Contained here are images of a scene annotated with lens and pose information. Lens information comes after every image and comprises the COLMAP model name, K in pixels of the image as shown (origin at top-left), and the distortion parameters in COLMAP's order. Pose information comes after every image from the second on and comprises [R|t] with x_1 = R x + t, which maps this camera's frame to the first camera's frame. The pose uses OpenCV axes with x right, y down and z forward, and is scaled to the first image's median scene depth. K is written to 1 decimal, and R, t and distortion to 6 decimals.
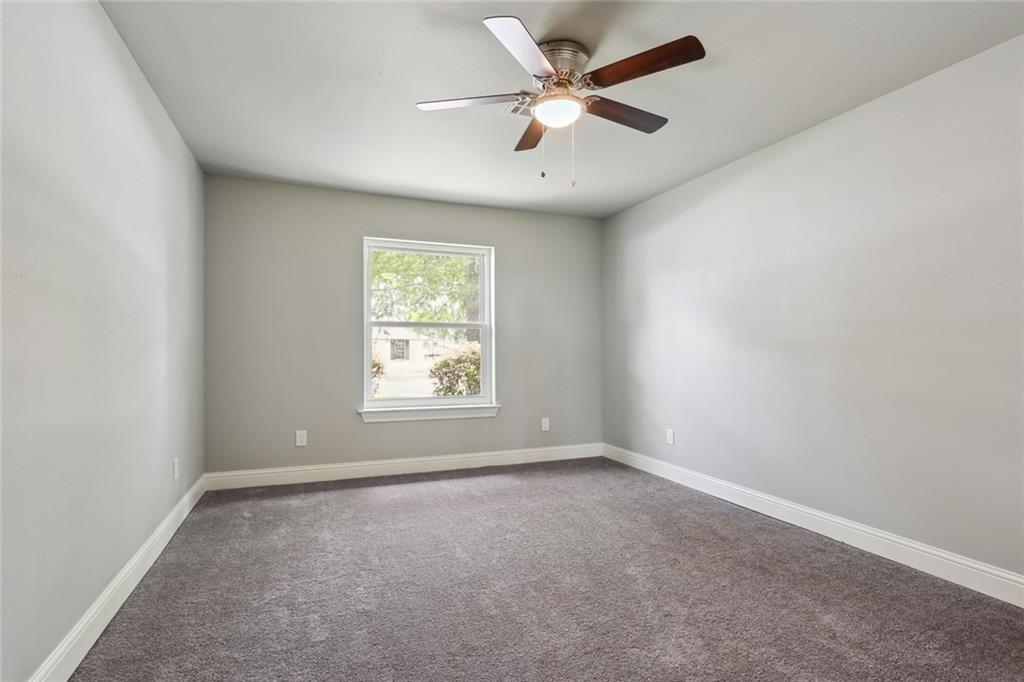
lens RADIAL K [[502.5, 0, 512.0], [0, 502.5, 341.0], [0, 0, 1]] dist [-0.009748, 0.000820]
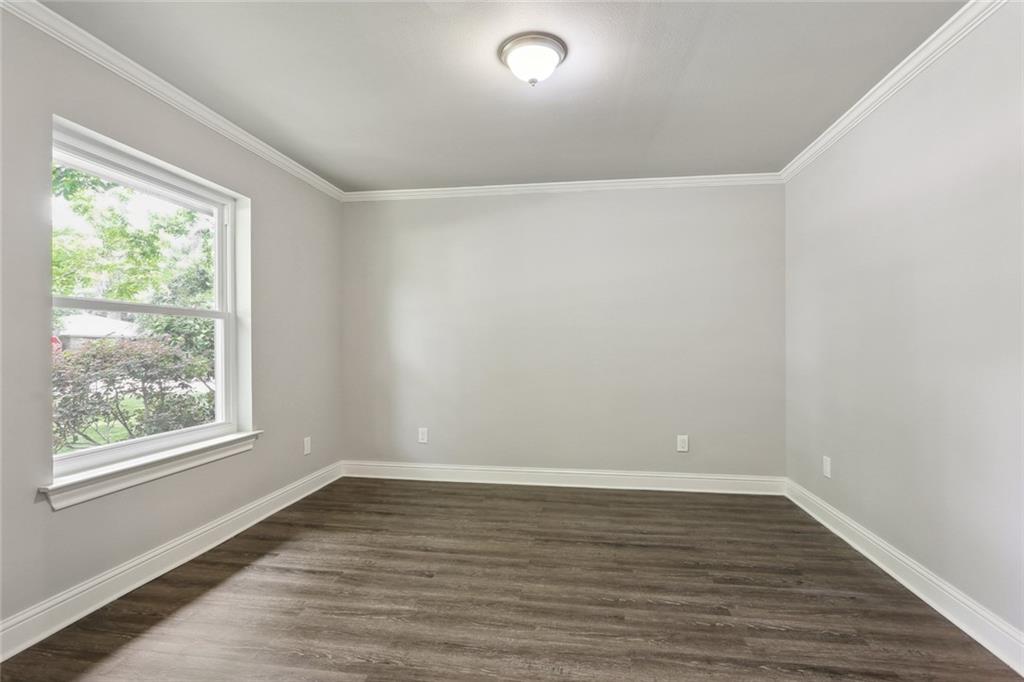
lens RADIAL K [[502.5, 0, 512.0], [0, 502.5, 341.0], [0, 0, 1]] dist [-0.009748, 0.000820]
pose [[0.471884, -0.003016, 0.881656, -0.461268], [0.008901, 0.999959, -0.001344, 0.009543], [-0.881616, 0.008481, 0.471891, 0.376615]]
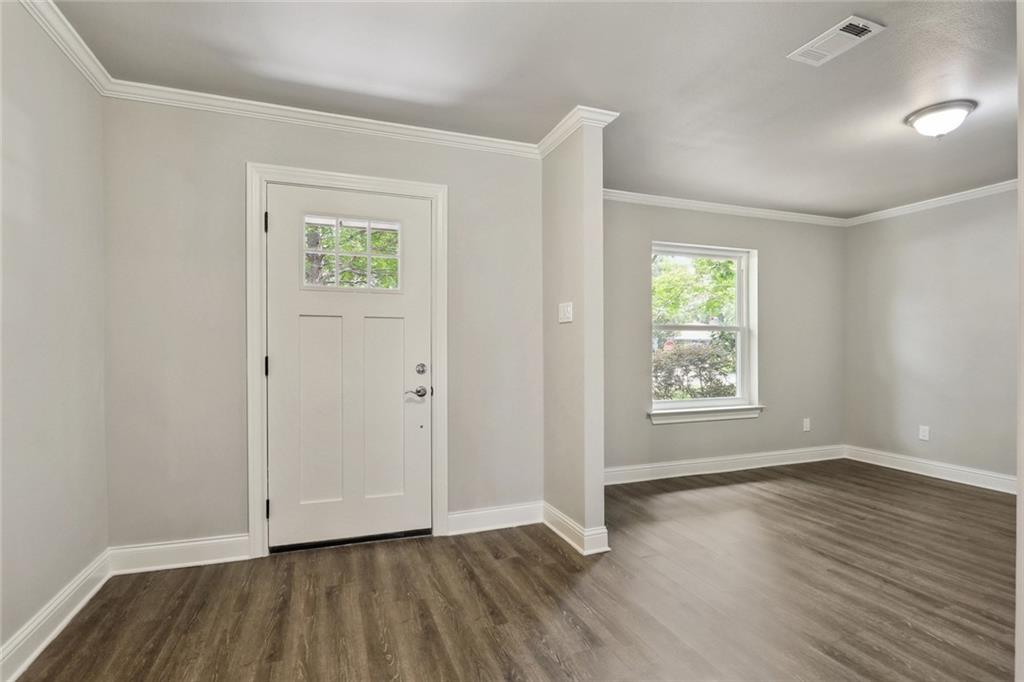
lens RADIAL K [[502.5, 0, 512.0], [0, 502.5, 341.0], [0, 0, 1]] dist [-0.009748, 0.000820]
pose [[0.999717, -0.008007, 0.022421, -0.550855], [0.008340, 0.999856, -0.014779, 0.007421], [-0.022300, 0.014962, 0.999639, 0.000756]]
